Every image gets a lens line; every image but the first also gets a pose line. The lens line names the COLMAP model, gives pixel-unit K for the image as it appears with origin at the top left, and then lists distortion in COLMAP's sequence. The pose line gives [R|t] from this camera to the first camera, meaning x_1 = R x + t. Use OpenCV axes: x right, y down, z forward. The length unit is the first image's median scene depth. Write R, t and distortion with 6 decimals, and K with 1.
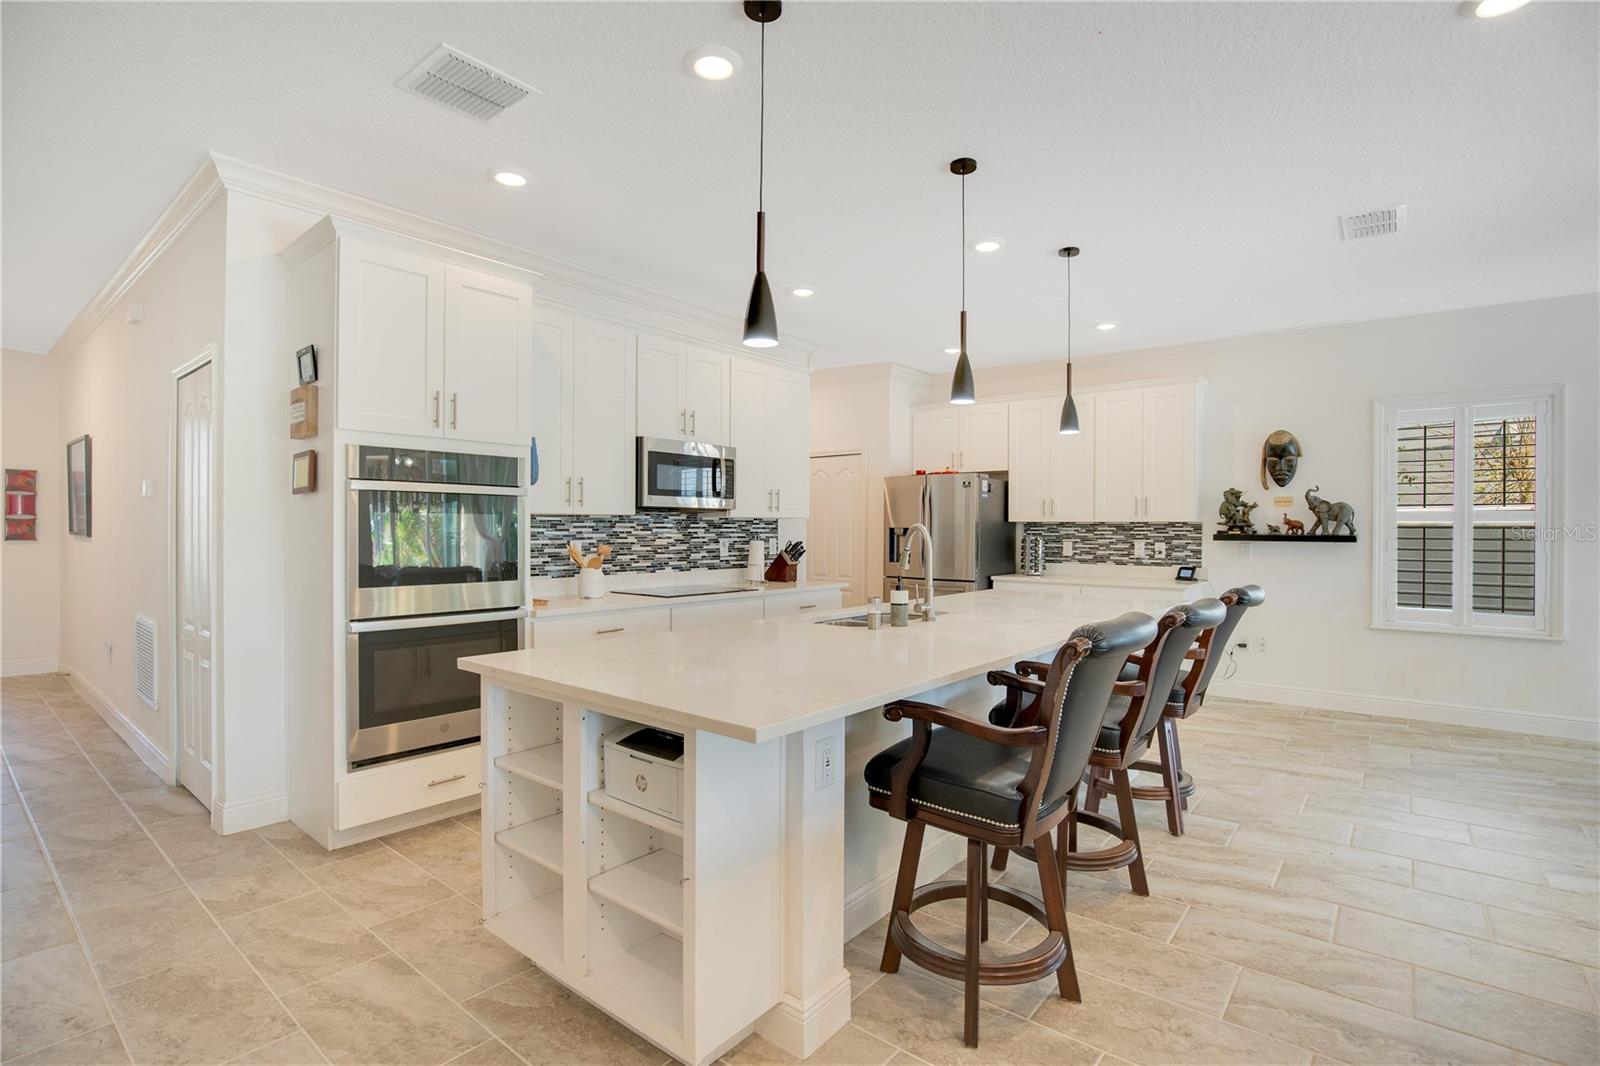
lens RADIAL K [[745.5, 0, 802.7], [0, 745.5, 543.1], [0, 0, 1]] dist [-0.022862, 0.000154]
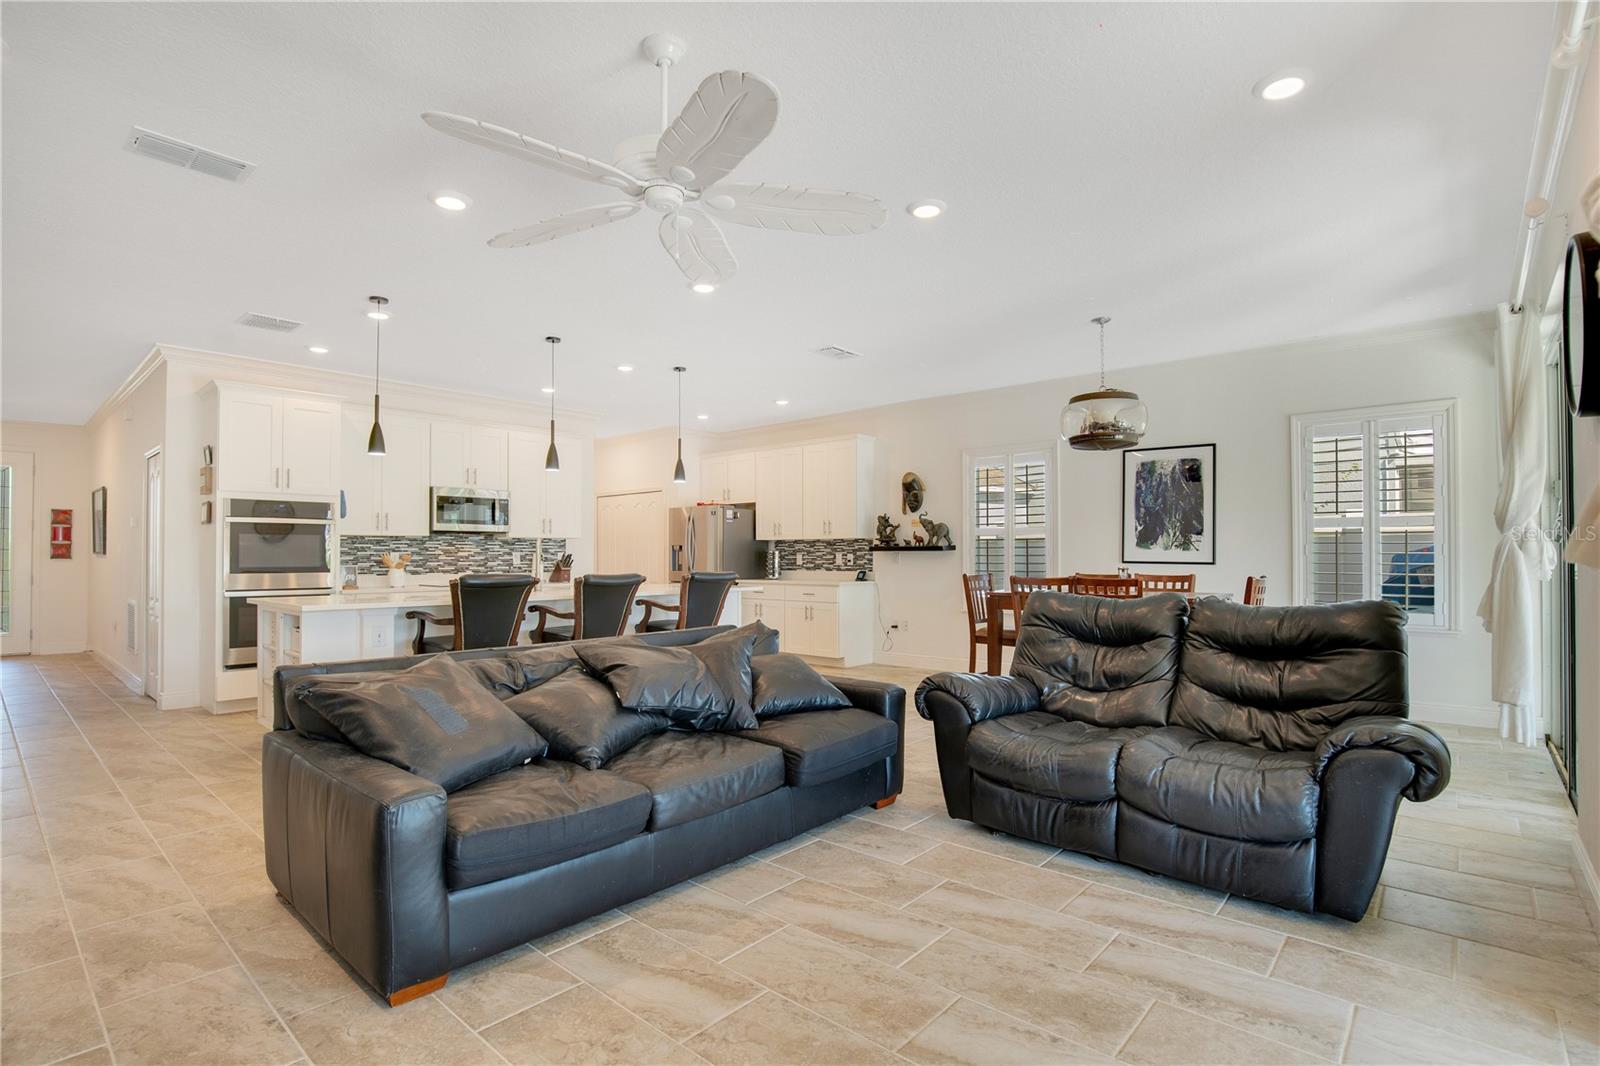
lens RADIAL K [[758.6, 0, 796.1], [0, 758.6, 553.1], [0, 0, 1]] dist [-0.022157, 0.000047]
pose [[0.999005, -0.008089, -0.043861, 0.495618], [0.007082, 0.999709, -0.023059, 0.032997], [0.044035, 0.022725, 0.998771, -0.453471]]
